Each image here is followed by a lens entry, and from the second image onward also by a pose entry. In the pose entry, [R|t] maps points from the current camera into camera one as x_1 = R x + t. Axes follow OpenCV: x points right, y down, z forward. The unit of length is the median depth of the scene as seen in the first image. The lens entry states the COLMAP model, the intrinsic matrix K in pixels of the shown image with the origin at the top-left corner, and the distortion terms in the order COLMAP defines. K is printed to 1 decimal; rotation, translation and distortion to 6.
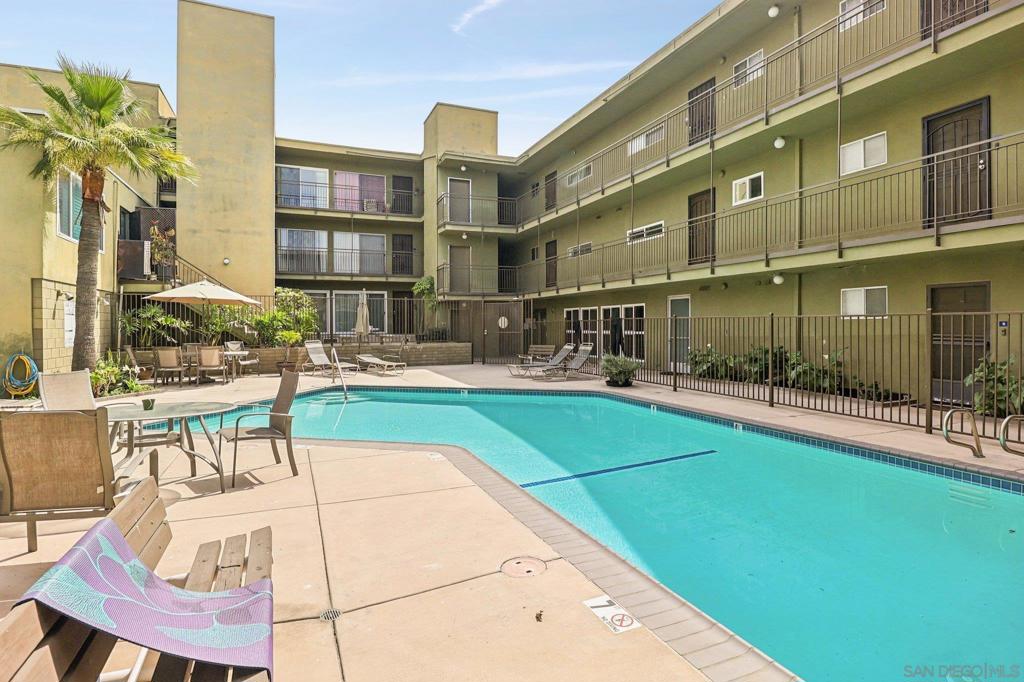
lens RADIAL K [[538.7, 0, 514.8], [0, 538.7, 323.3], [0, 0, 1]] dist [0.002751, -0.000478]
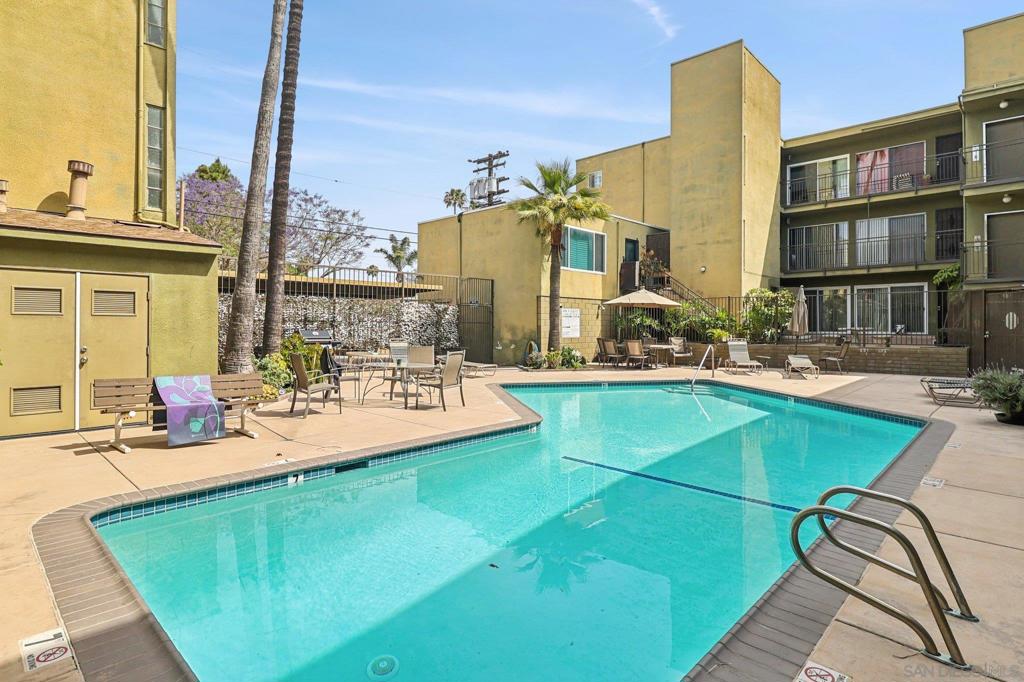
lens RADIAL K [[538.7, 0, 514.8], [0, 538.7, 323.3], [0, 0, 1]] dist [0.002751, -0.000478]
pose [[0.405137, 0.002366, -0.914253, 0.285144], [0.001867, 0.999992, 0.003415, -0.001785], [0.914254, -0.003090, 0.405129, 0.115801]]
